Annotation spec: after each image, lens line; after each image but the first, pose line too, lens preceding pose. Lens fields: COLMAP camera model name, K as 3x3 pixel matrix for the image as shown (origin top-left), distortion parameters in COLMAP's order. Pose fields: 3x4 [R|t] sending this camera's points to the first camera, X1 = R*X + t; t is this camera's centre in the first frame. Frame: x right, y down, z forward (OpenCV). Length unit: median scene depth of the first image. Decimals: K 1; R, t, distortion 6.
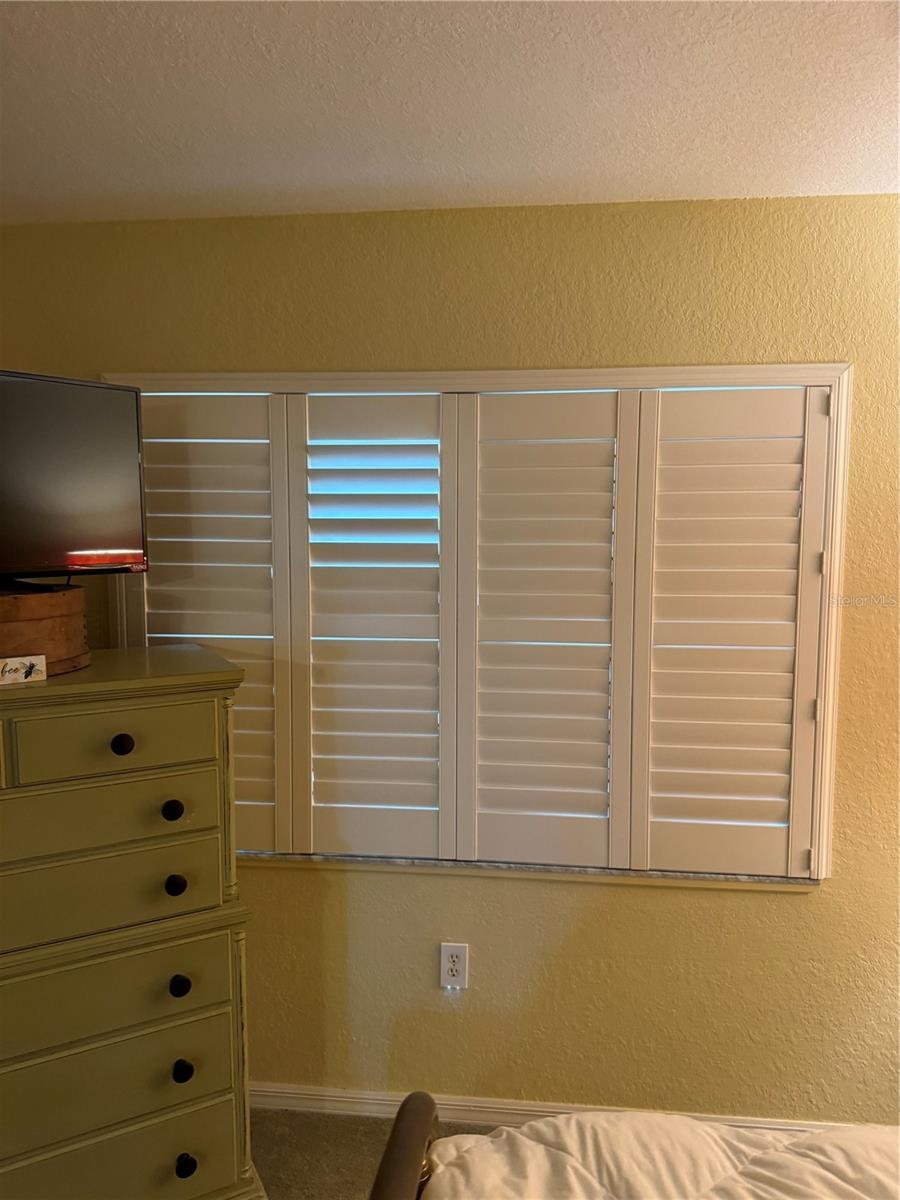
lens RADIAL K [[850.3, 0, 437.6], [0, 850.3, 593.7], [0, 0, 1]] dist [0.131686, -0.209074]
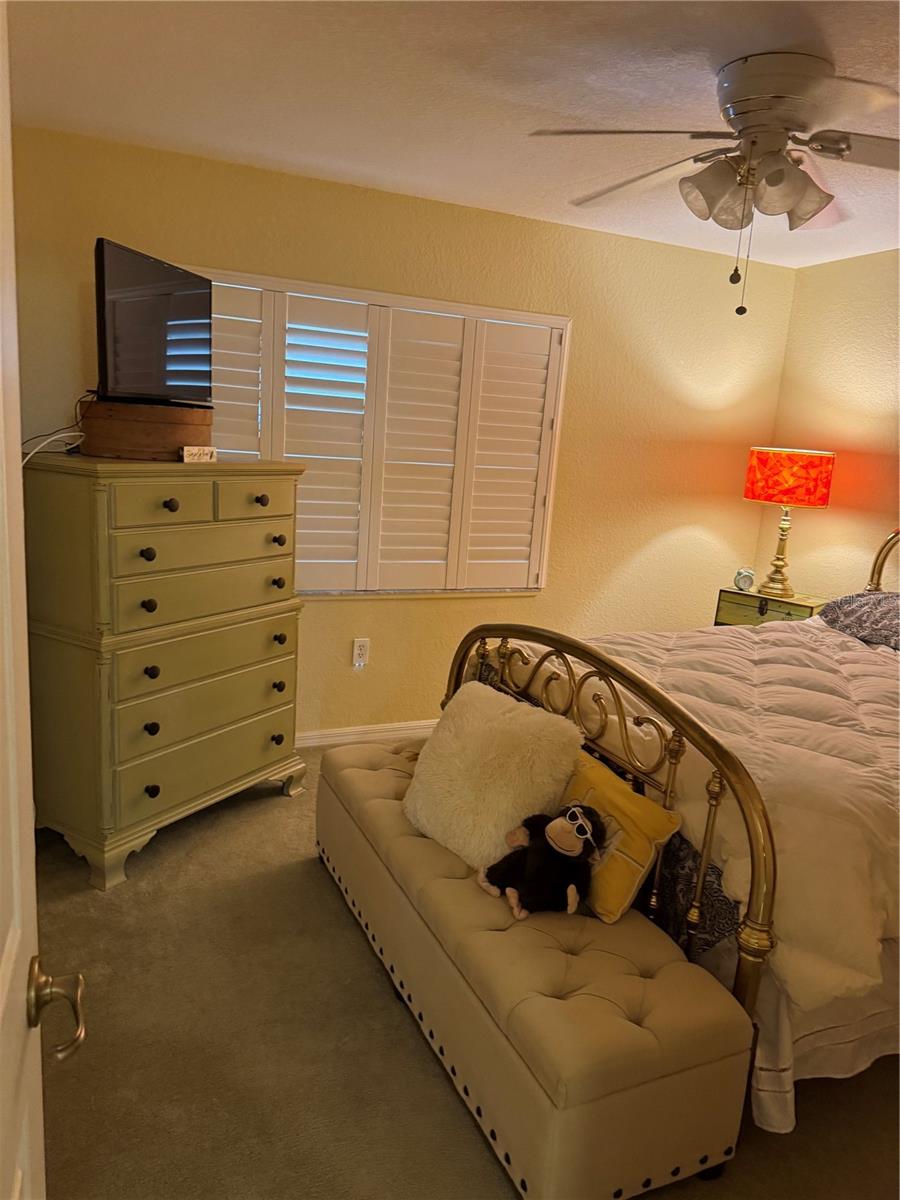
lens RADIAL K [[840.4, 0, 450.1], [0, 840.4, 609.5], [0, 0, 1]] dist [0.102199, -0.151364]
pose [[0.866346, -0.050920, 0.496842, -0.697949], [-0.025229, 0.989058, 0.145357, 0.103137], [-0.498807, -0.138465, 0.855581, -0.548054]]
